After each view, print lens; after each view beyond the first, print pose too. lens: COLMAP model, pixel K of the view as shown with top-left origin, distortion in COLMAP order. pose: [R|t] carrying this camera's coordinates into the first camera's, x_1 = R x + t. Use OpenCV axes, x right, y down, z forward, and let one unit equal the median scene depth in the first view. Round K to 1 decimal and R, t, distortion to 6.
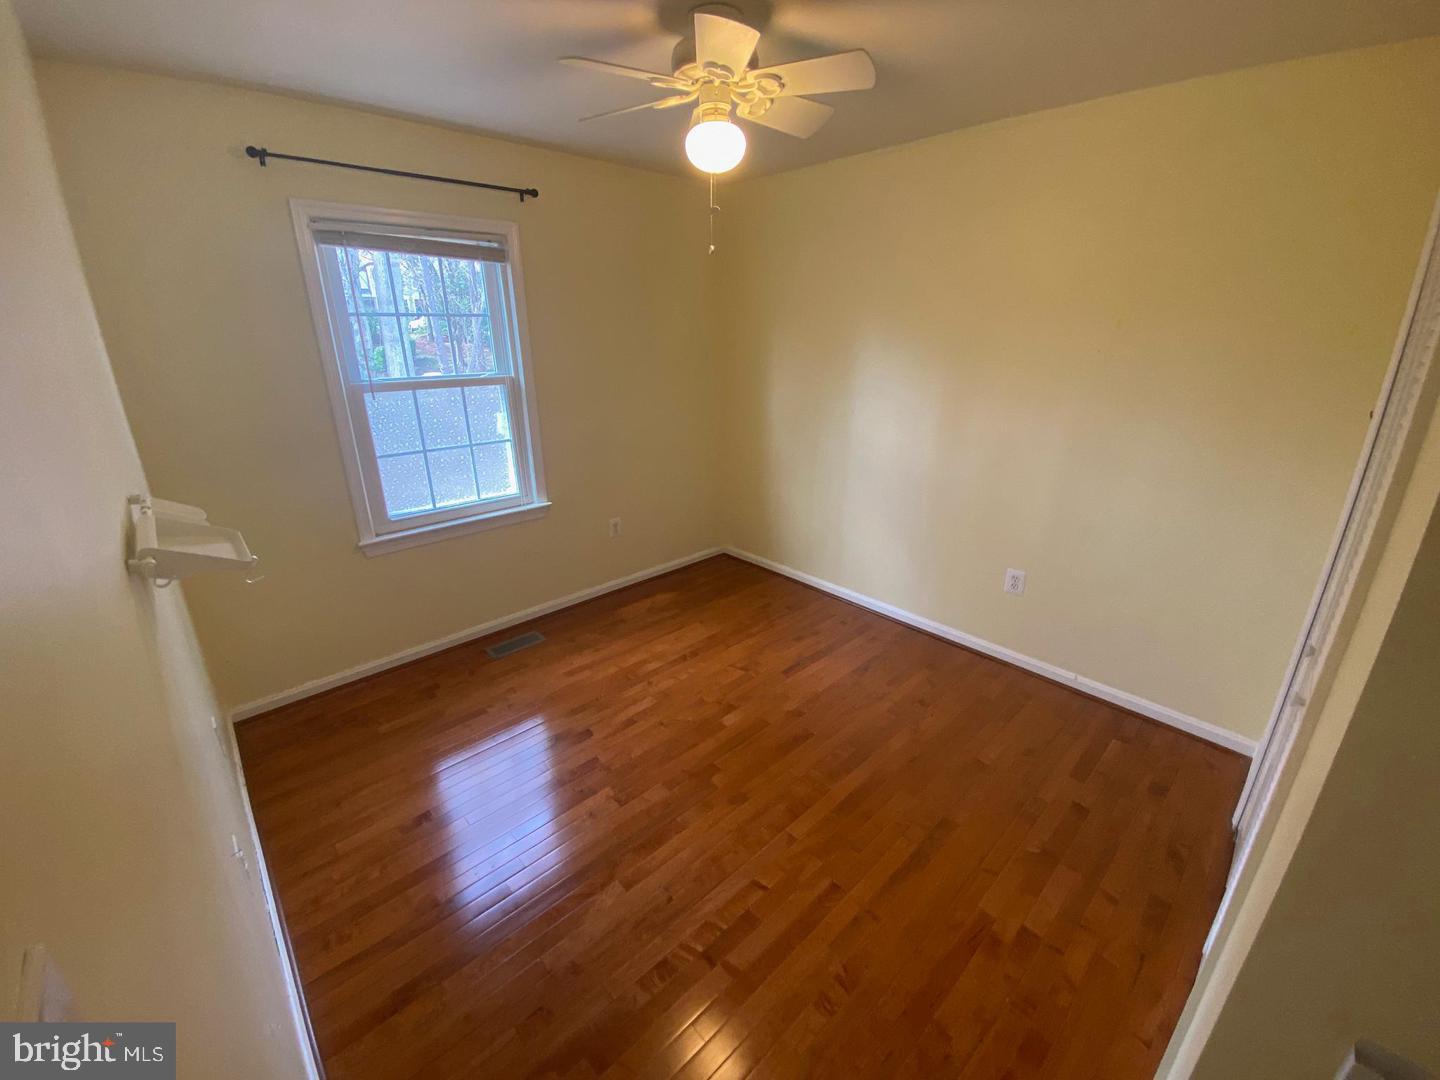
lens RADIAL K [[592.8, 0, 714.1], [0, 592.8, 539.5], [0, 0, 1]] dist [-0.001135, -0.000773]
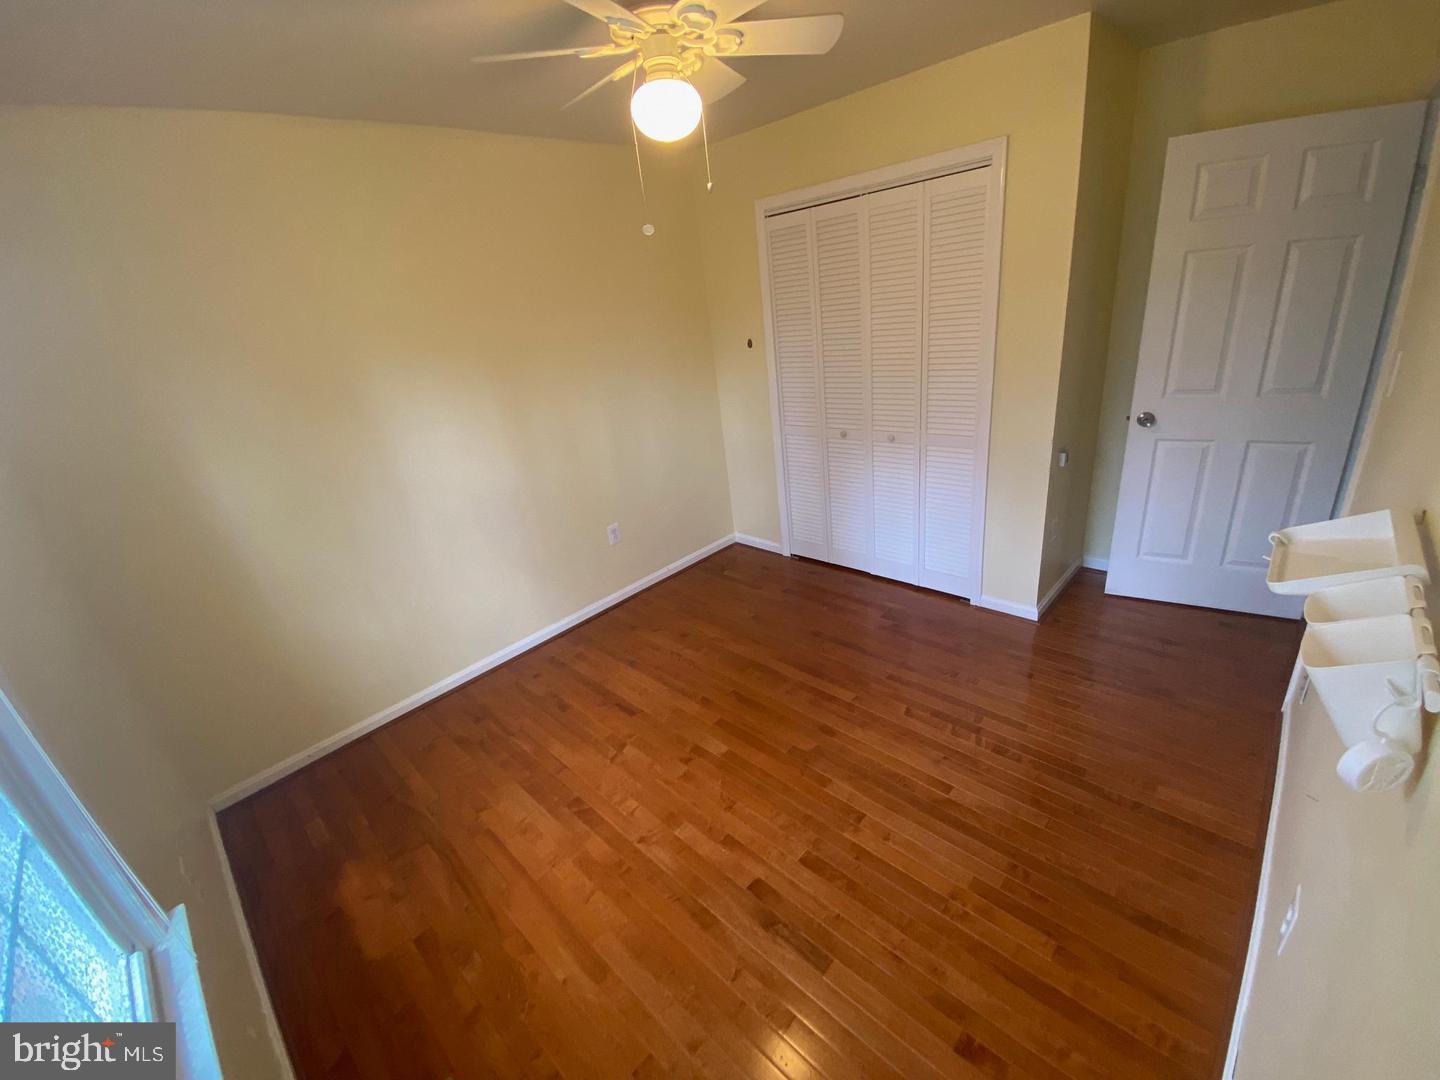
lens RADIAL K [[592.8, 0, 714.5], [0, 592.8, 533.9], [0, 0, 1]] dist [-0.001135, -0.000773]
pose [[-0.073654, -0.358162, 0.930750, -0.572868], [0.447185, 0.822338, 0.351832, -0.236665], [-0.891404, 0.442131, 0.099596, 0.621231]]
